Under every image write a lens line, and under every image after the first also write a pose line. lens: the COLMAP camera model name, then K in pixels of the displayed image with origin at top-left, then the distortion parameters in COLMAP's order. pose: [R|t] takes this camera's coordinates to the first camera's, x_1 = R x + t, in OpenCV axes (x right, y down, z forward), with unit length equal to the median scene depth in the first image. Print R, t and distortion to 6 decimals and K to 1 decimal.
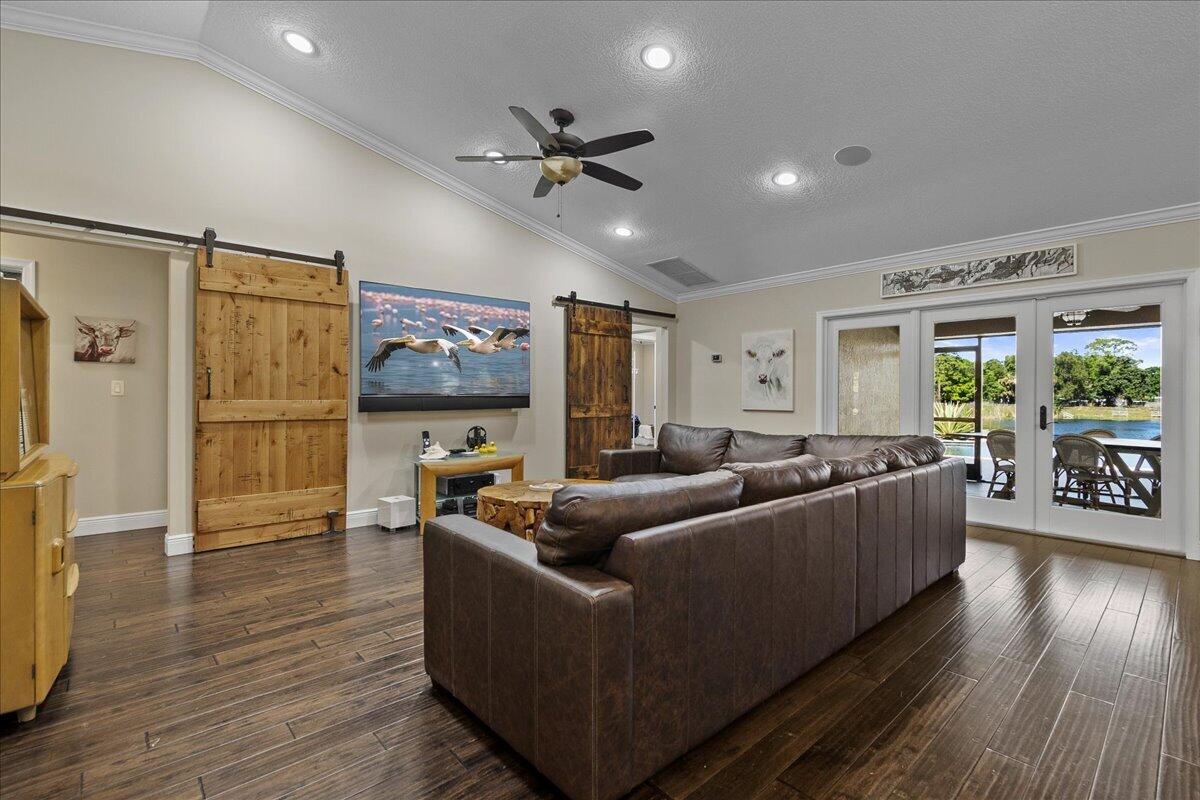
lens RADIAL K [[537.1, 0, 607.1], [0, 537.1, 396.6], [0, 0, 1]] dist [0.011031, -0.000265]
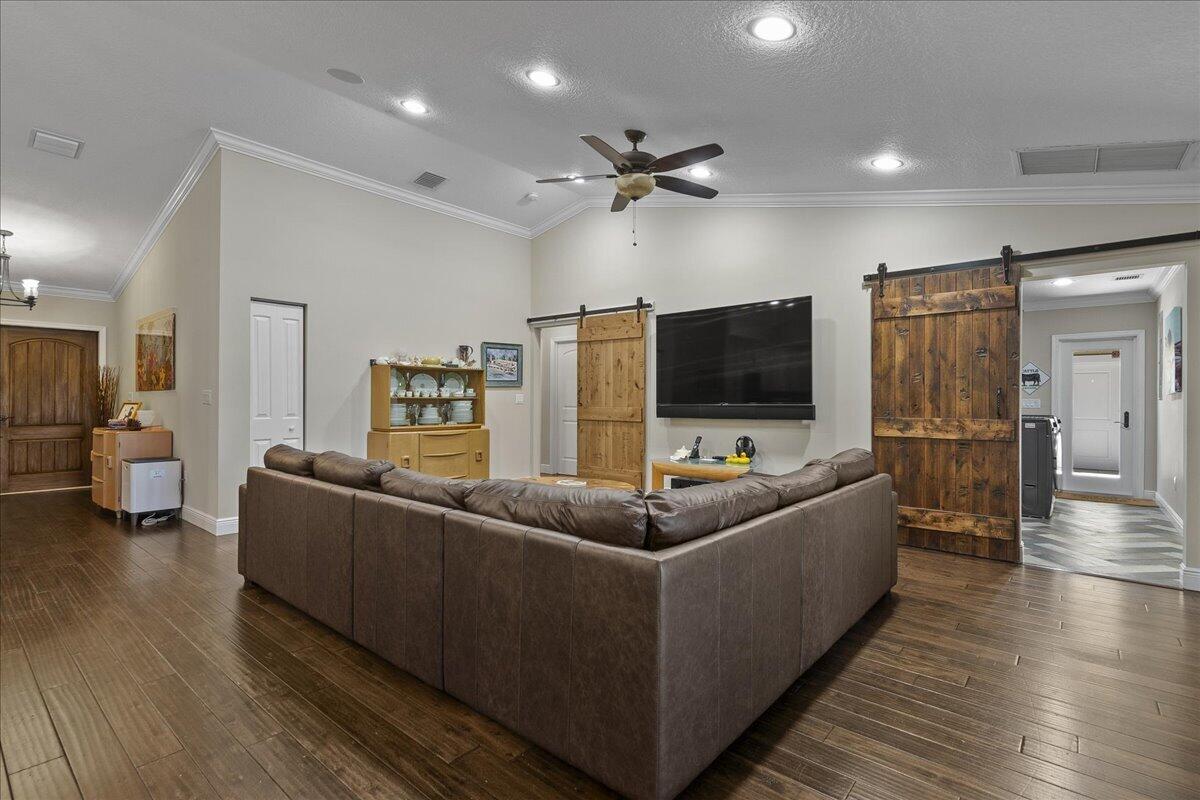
lens RADIAL K [[565.6, 0, 627.5], [0, 565.6, 400.3], [0, 0, 1]] dist [0.003583, 0.000300]
pose [[0.154593, -0.005520, -0.987963, 0.650879], [-0.008035, 0.999944, -0.006845, -0.001347], [0.987946, 0.008996, 0.154540, 0.544205]]
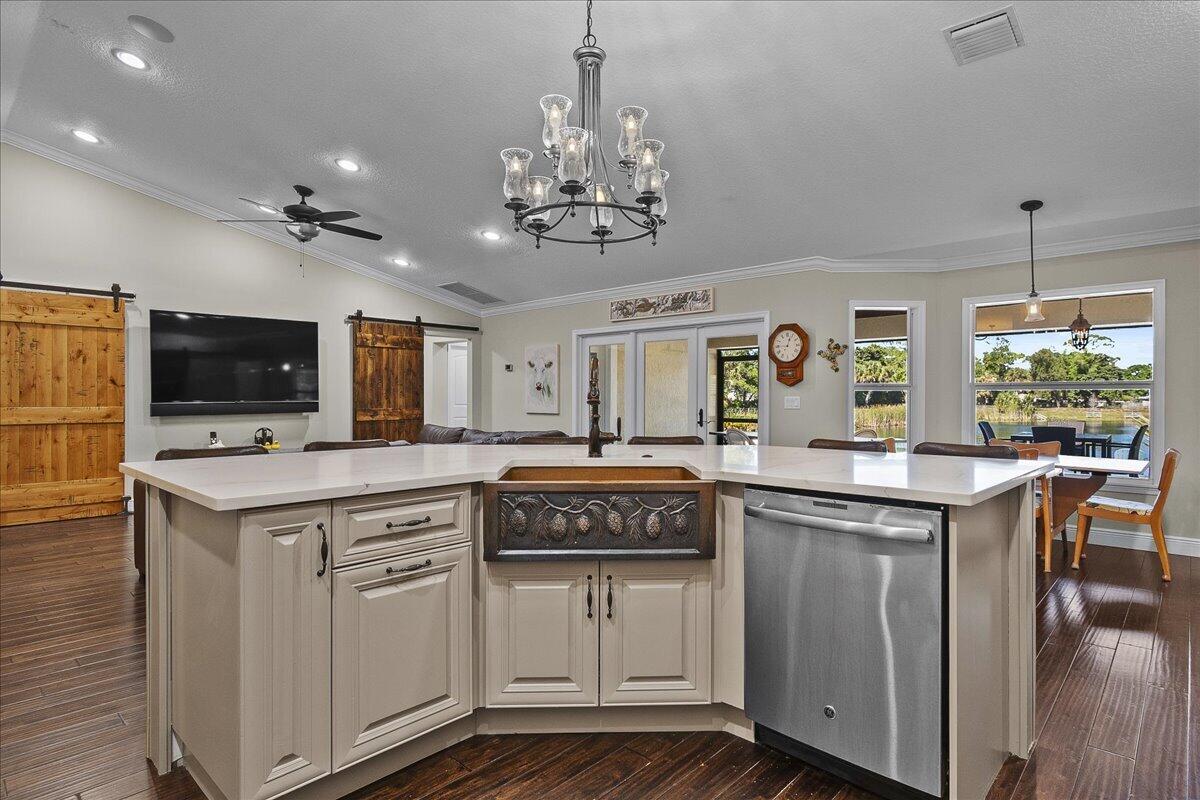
lens RADIAL K [[621.6, 0, 611.8], [0, 621.6, 401.9], [0, 0, 1]] dist [0.011109, -0.002523]
pose [[0.995589, -0.002056, 0.093803, 0.350164], [0.001406, 0.999975, 0.006989, -0.009264], [-0.093815, -0.006826, 0.995566, -0.371899]]
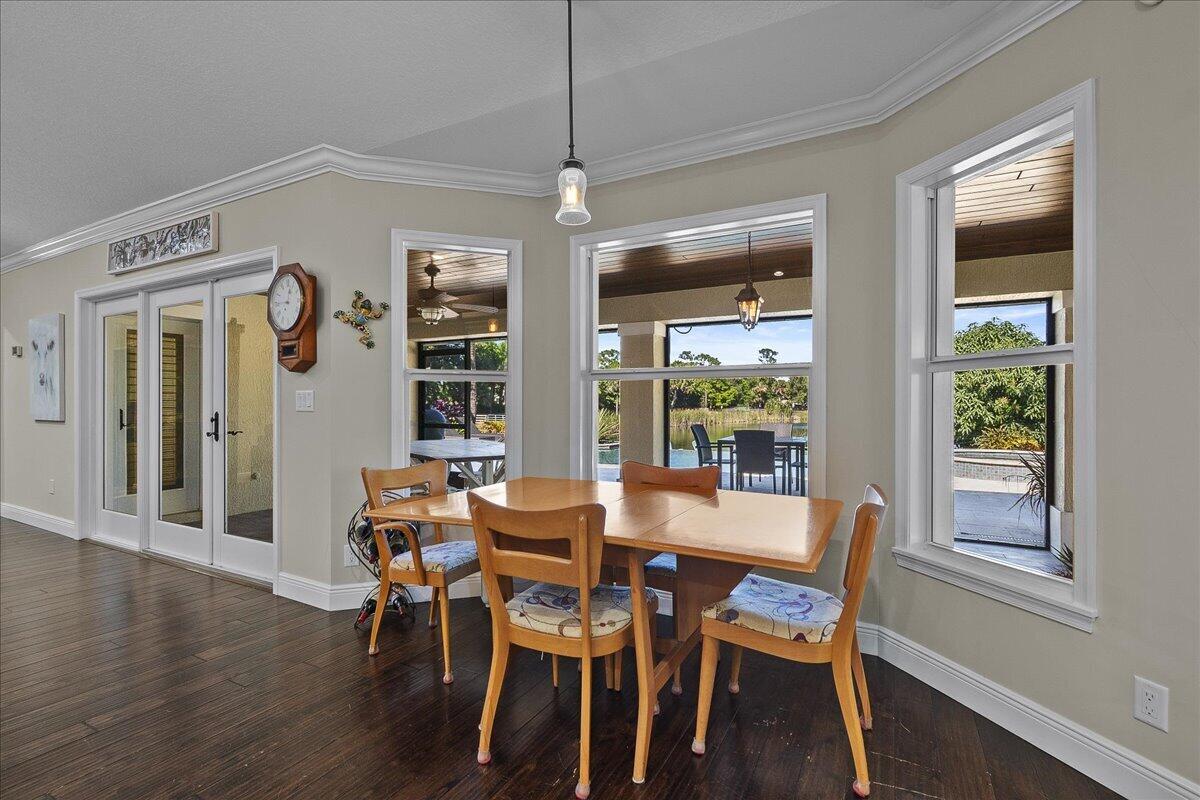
lens RADIAL K [[537.1, 0, 602.8], [0, 537.1, 401.2], [0, 0, 1]] dist [0.011031, -0.000265]
pose [[0.940058, -0.000645, 0.341014, 0.832463], [0.001771, 0.999994, -0.002990, 0.001657], [-0.341010, 0.003415, 0.940054, 0.033592]]
